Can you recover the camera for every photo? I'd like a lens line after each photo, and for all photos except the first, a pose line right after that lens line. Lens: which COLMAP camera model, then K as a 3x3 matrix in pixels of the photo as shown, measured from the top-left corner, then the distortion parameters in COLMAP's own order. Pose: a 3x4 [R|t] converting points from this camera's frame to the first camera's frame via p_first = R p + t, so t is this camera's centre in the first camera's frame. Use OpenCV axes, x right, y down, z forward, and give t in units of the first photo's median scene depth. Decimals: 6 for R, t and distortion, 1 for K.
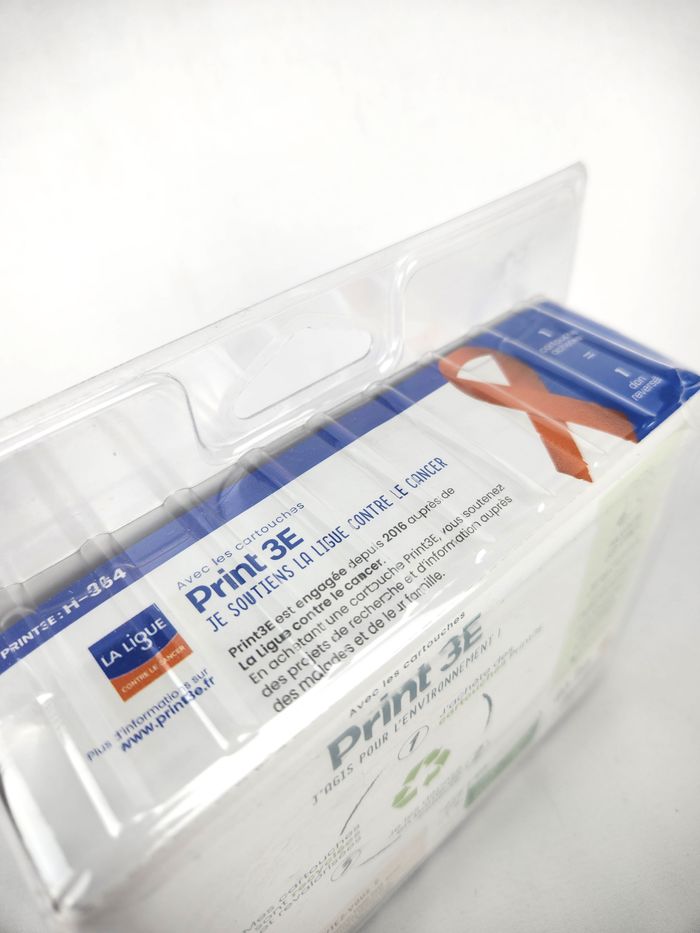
lens RADIAL K [[656.4, 0, 350.0], [0, 656.4, 466.5], [0, 0, 1]] dist [0.030082, -0.118724]
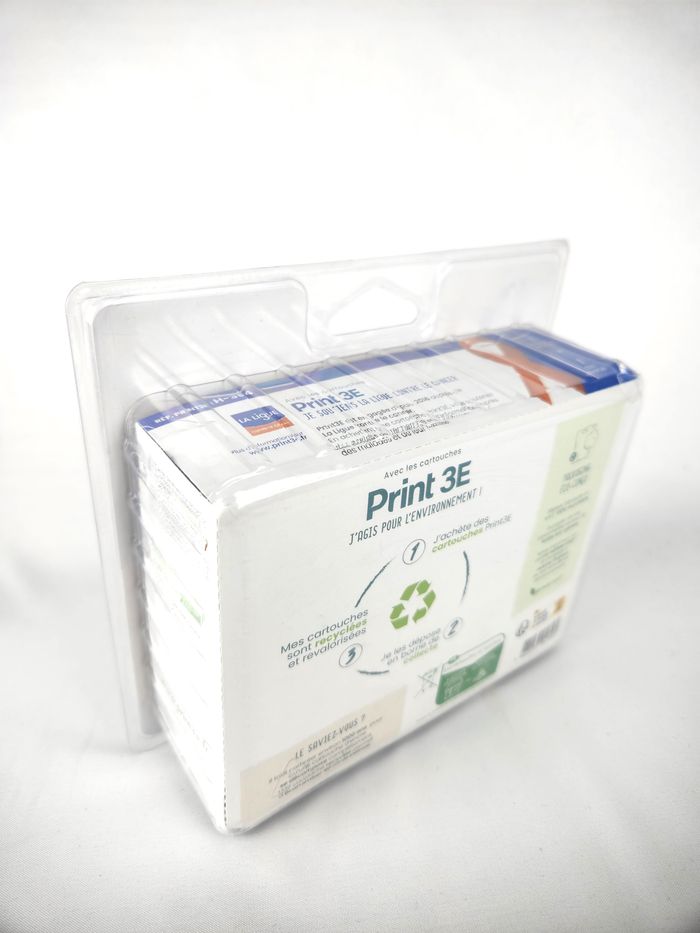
lens RADIAL K [[656.4, 0, 350.0], [0, 656.4, 466.5], [0, 0, 1]] dist [0.030082, -0.118724]
pose [[0.988304, 0.151386, -0.018353, -0.050670], [-0.151532, 0.961423, -0.229573, 0.649944], [-0.017109, 0.229669, 0.973118, -0.500635]]
